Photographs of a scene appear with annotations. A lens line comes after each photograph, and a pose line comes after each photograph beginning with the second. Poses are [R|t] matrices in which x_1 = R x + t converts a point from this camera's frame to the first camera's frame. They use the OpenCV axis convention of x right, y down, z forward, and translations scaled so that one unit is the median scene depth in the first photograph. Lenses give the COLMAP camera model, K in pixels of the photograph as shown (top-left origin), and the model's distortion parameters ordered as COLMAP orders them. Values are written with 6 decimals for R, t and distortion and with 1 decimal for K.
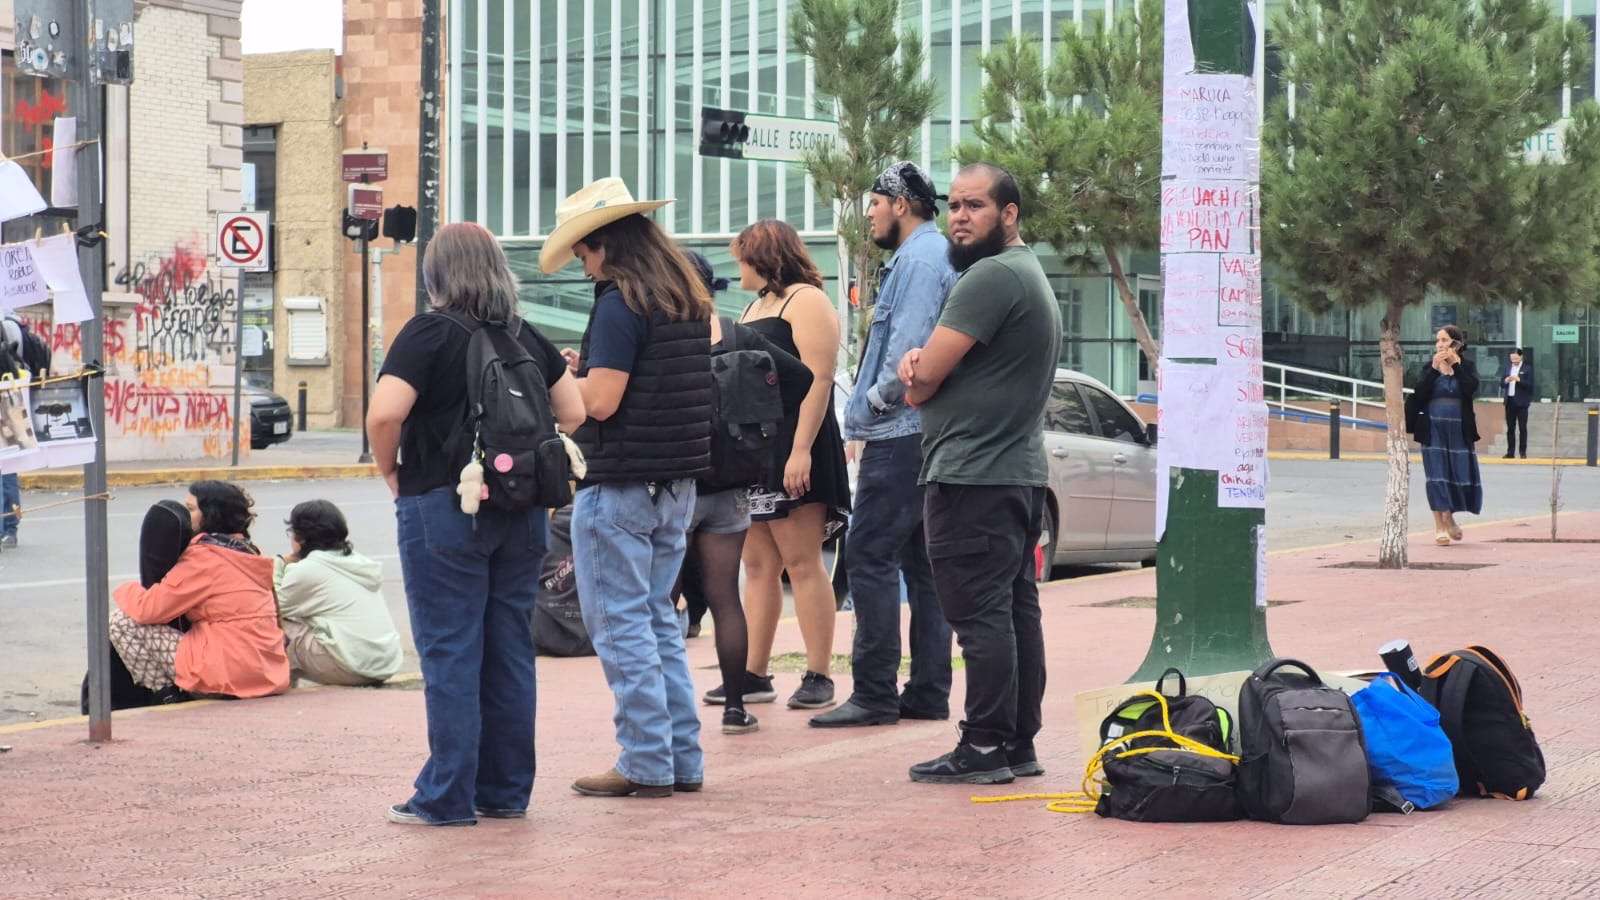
lens RADIAL K [[3125.3, 0, 728.4], [0, 3125.3, 531.5], [0, 0, 1]] dist [0.013898, 0.000000]
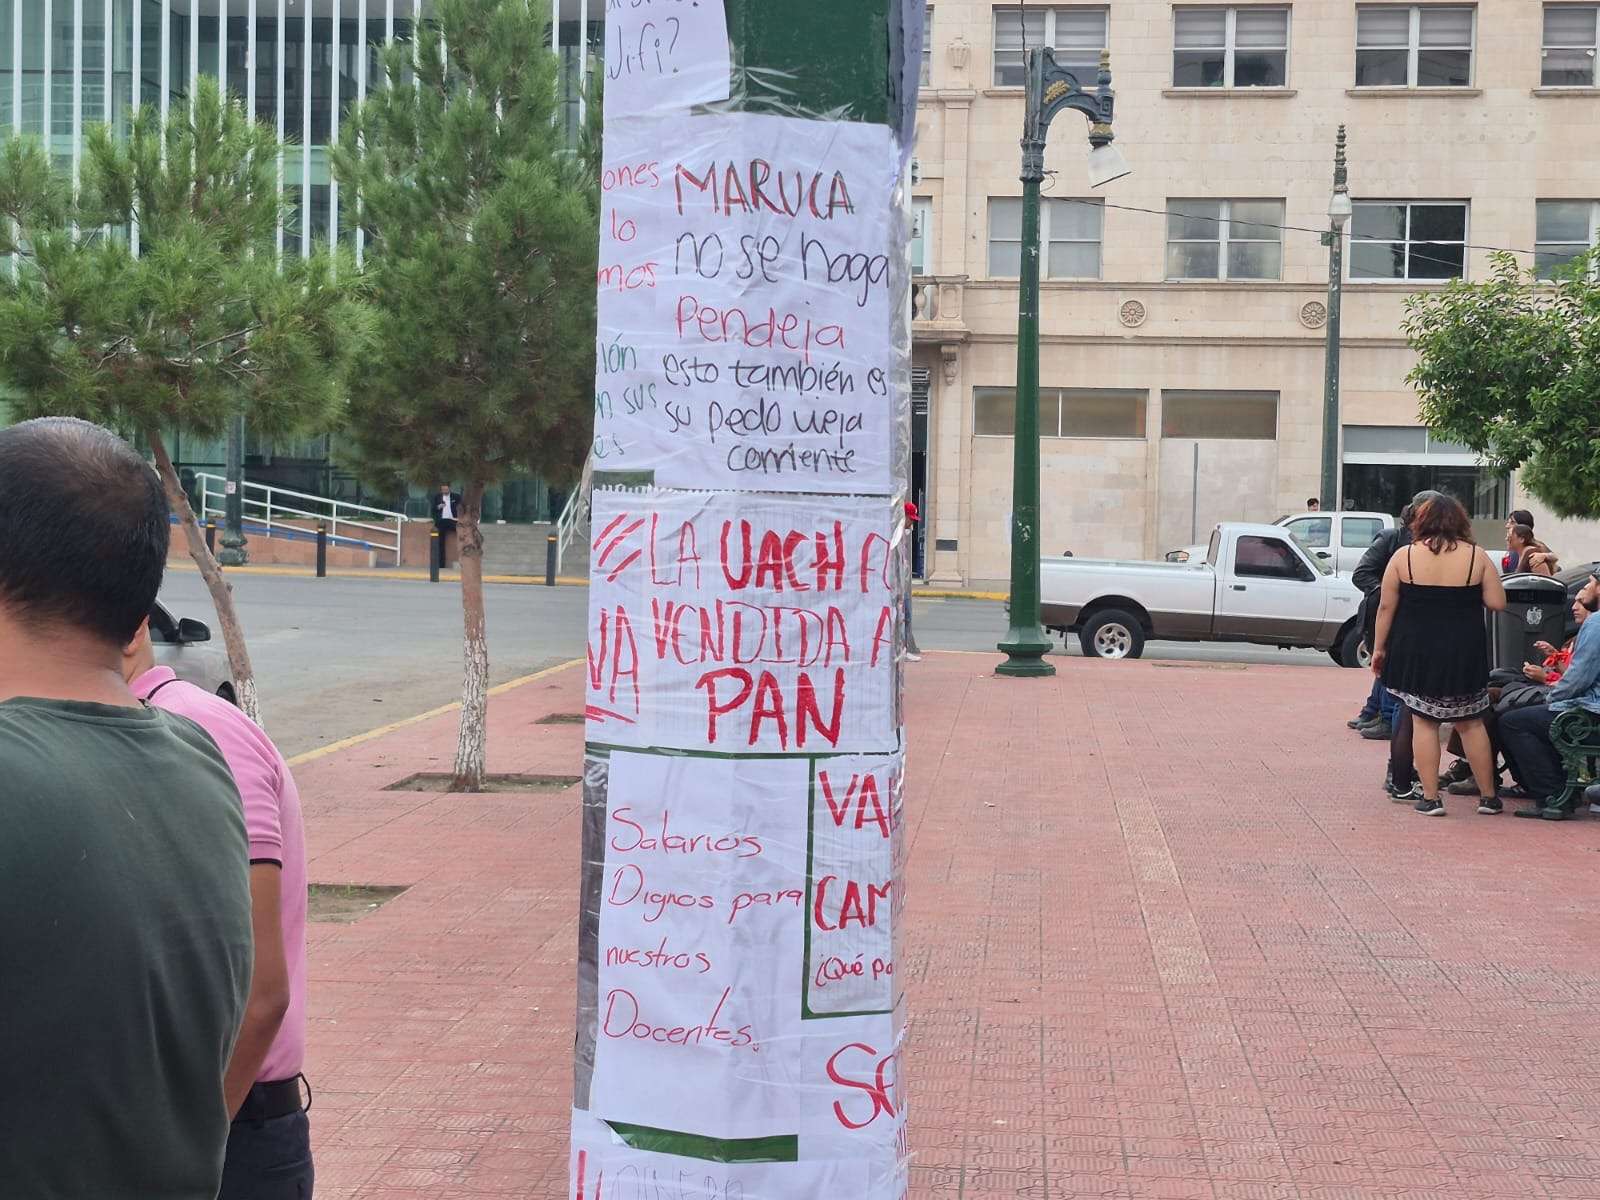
lens RADIAL K [[2702.0, 0, 814.6], [0, 2702.0, 525.8], [0, 0, 1]] dist [0.167135, 0.000000]
pose [[0.930006, 0.009131, 0.367432, 0.068334], [0.004314, 0.999351, -0.035754, -0.100774], [-0.367520, 0.034836, 0.929363, 0.772621]]
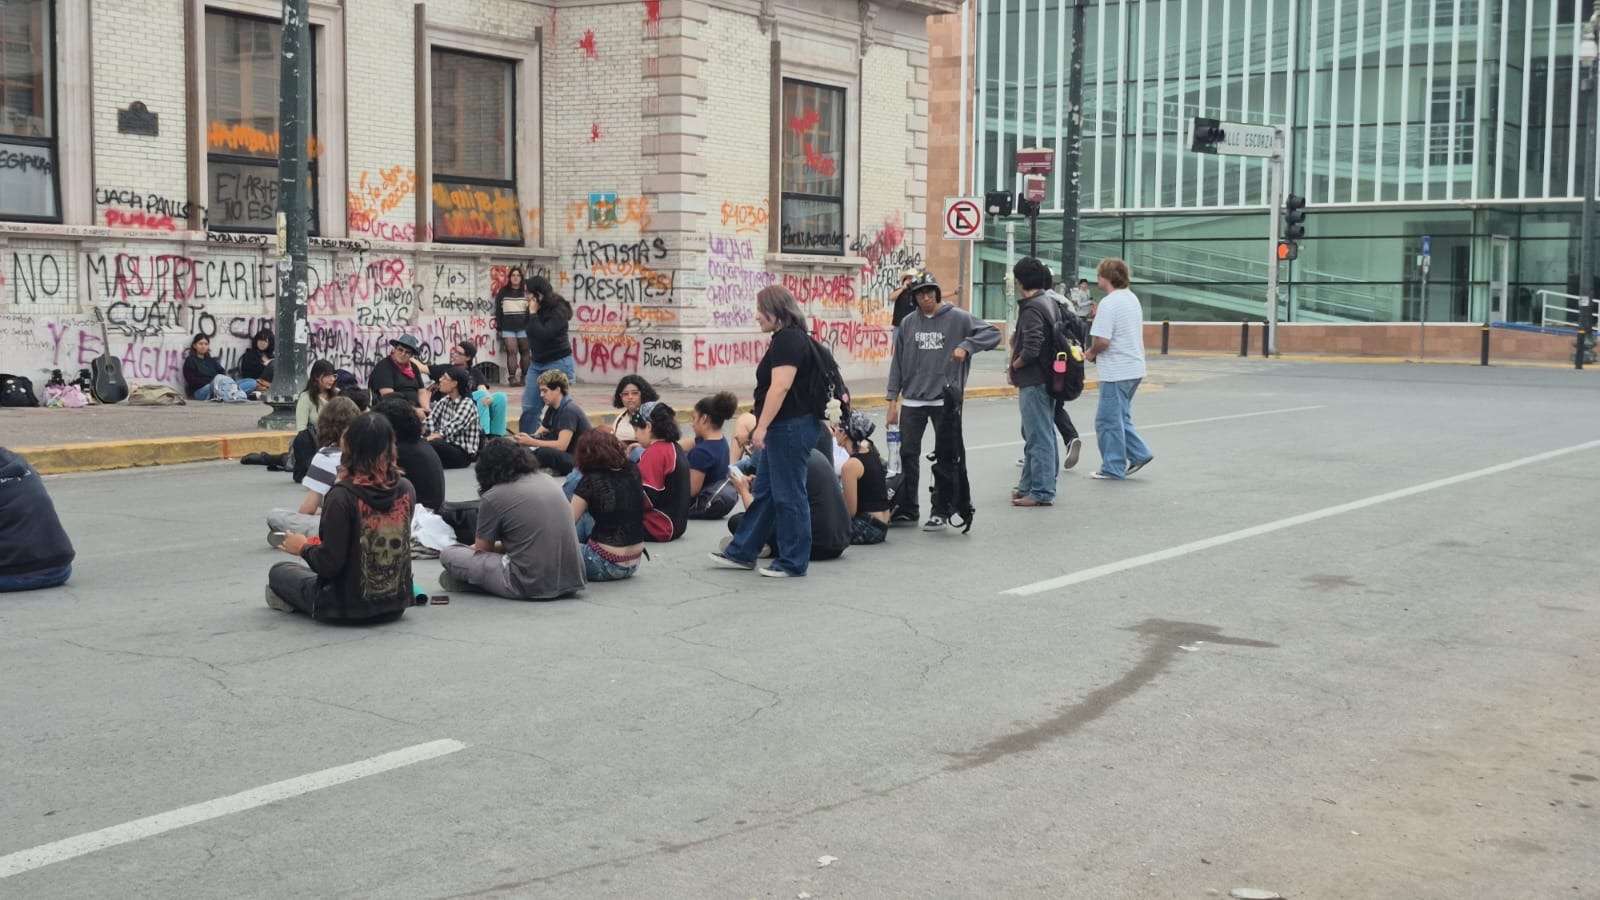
lens RADIAL K [[1872.1, 0, 734.1], [0, 1872.1, 457.1], [0, 0, 1]] dist [0.091399, 0.000000]
pose [[0.994494, 0.011874, -0.104115, -0.088358], [-0.007622, 0.999124, 0.041140, -0.012315], [0.104512, -0.040120, 0.993714, 0.098043]]
